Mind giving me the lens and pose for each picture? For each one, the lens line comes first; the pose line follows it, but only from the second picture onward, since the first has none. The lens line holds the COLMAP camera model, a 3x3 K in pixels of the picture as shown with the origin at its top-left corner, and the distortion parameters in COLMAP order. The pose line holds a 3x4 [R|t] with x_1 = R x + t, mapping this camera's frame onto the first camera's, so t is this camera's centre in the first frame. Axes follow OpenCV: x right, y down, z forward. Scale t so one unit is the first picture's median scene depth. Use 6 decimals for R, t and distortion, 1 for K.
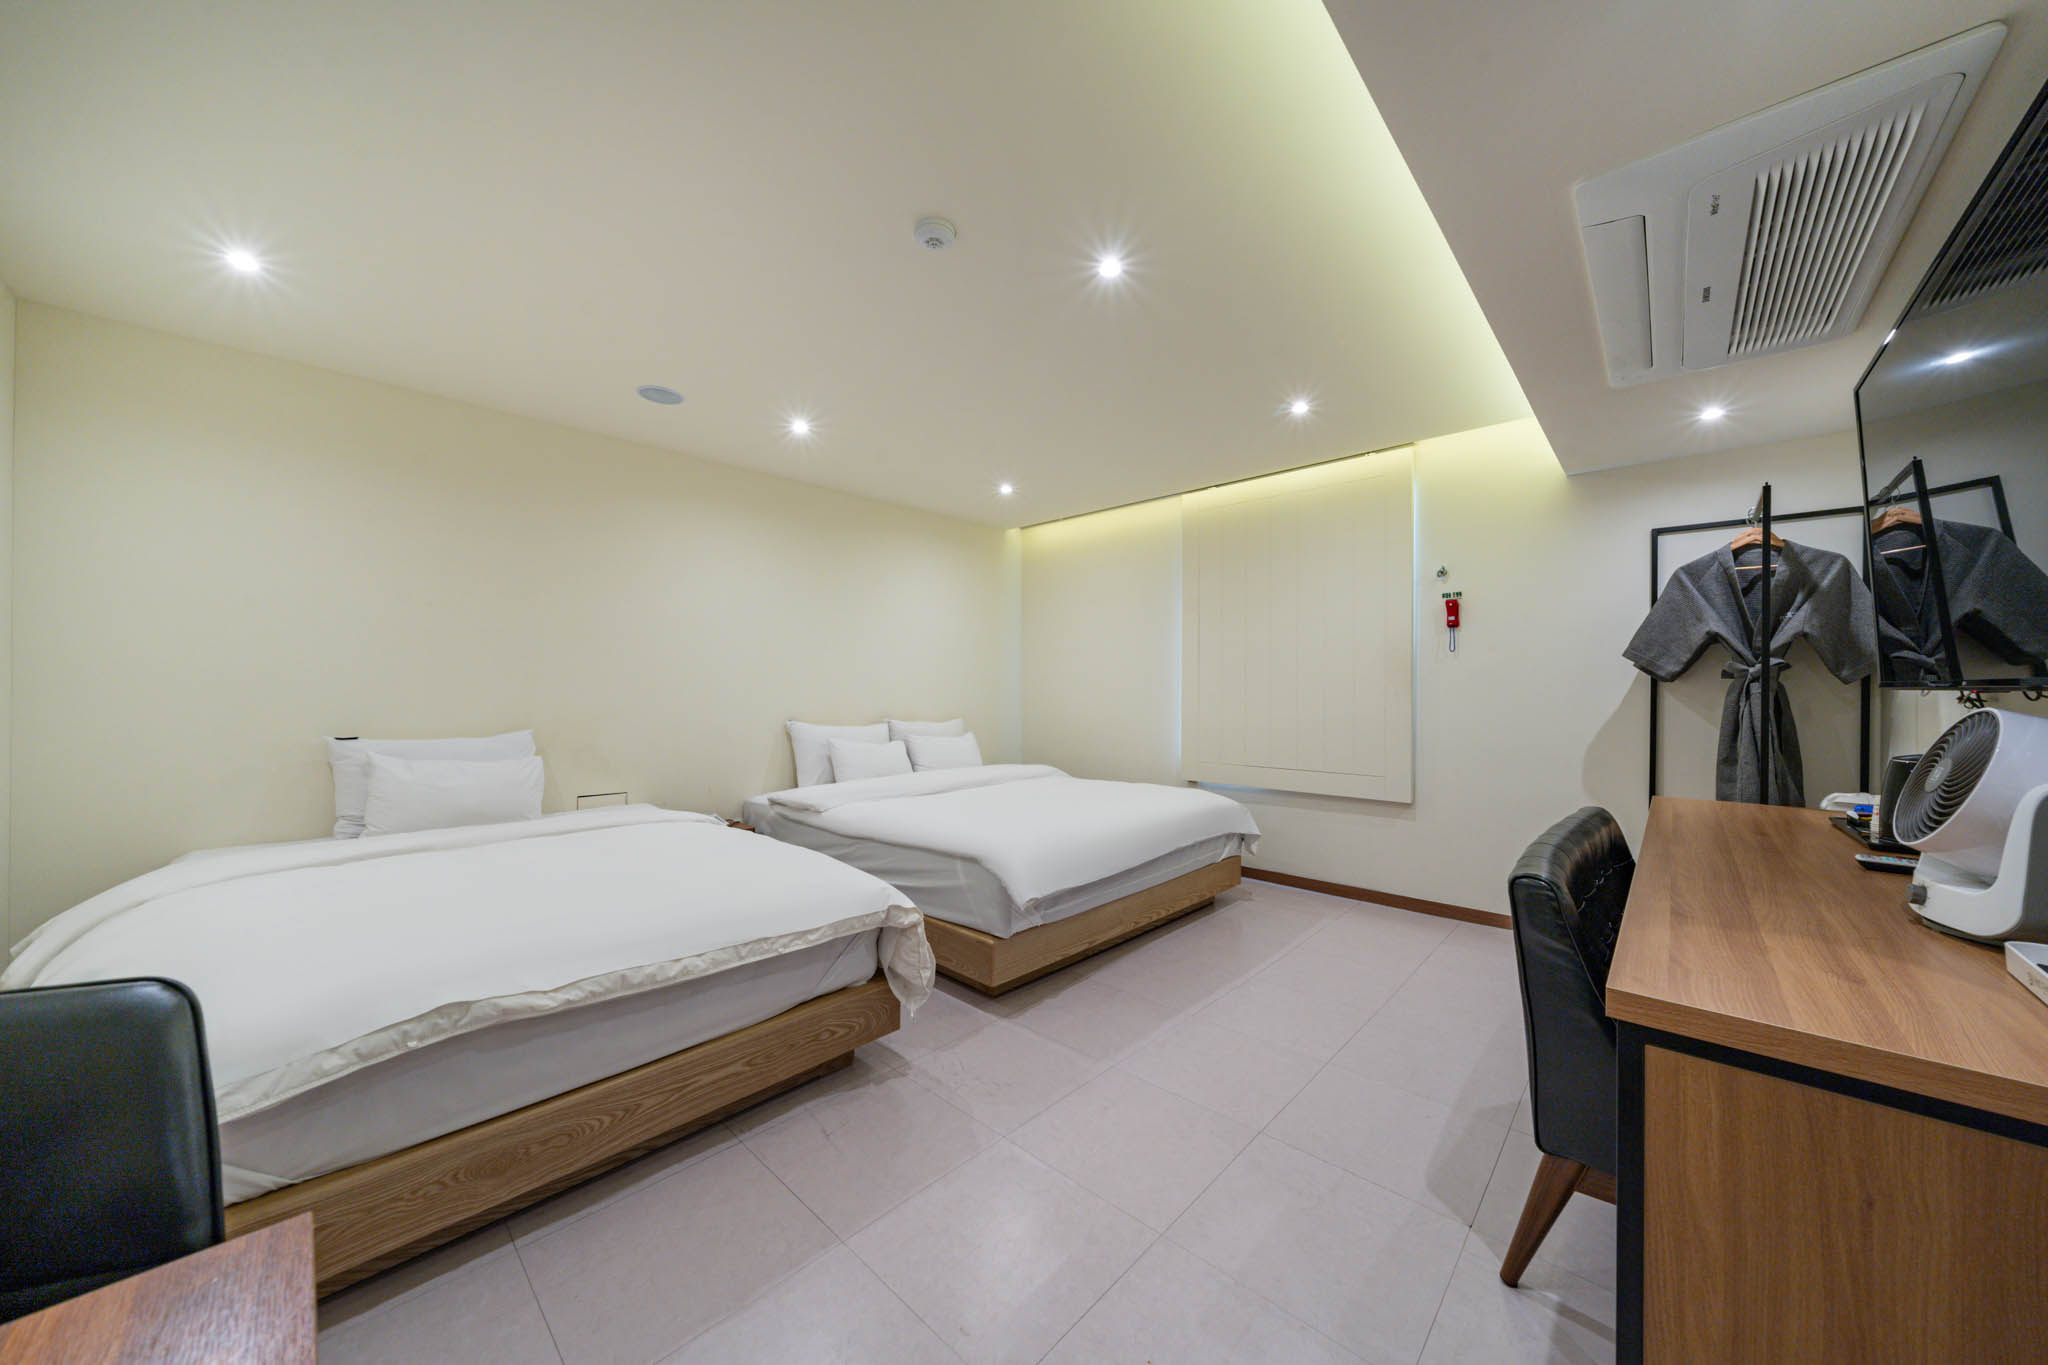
lens RADIAL K [[694.4, 0, 1024.6], [0, 694.4, 690.0], [0, 0, 1]] dist [-0.000020, -0.000014]
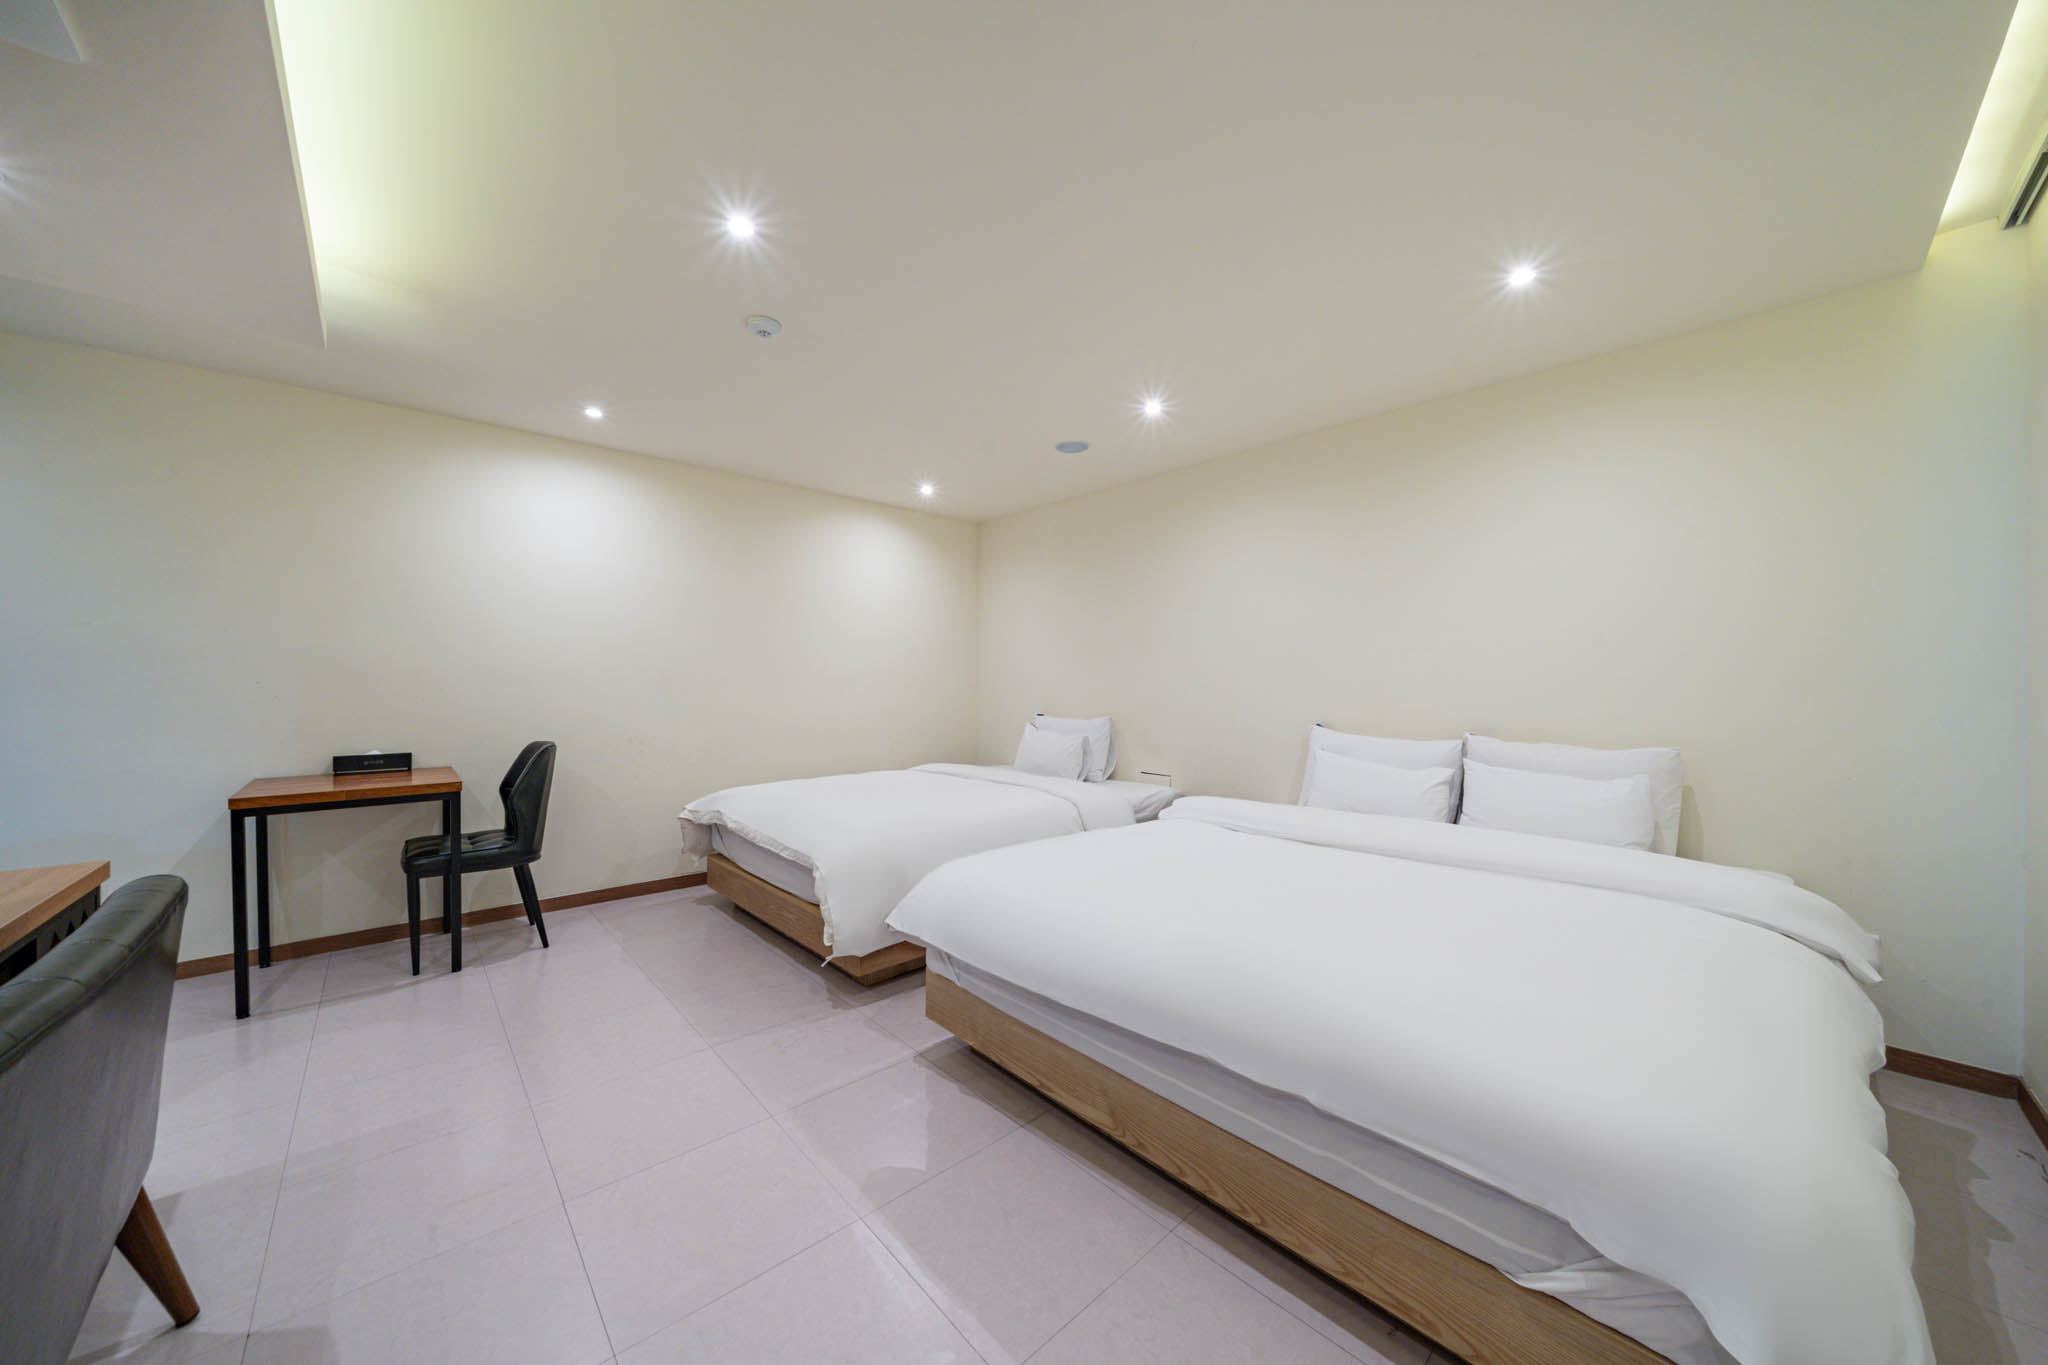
lens RADIAL K [[694.4, 0, 1024.6], [0, 694.4, 690.0], [0, 0, 1]] dist [-0.000020, -0.000014]
pose [[-0.072464, 0.000076, -0.997371, 0.767406], [-0.000788, 1.000000, 0.000133, 0.005697], [0.997371, 0.000795, -0.072464, 1.089187]]
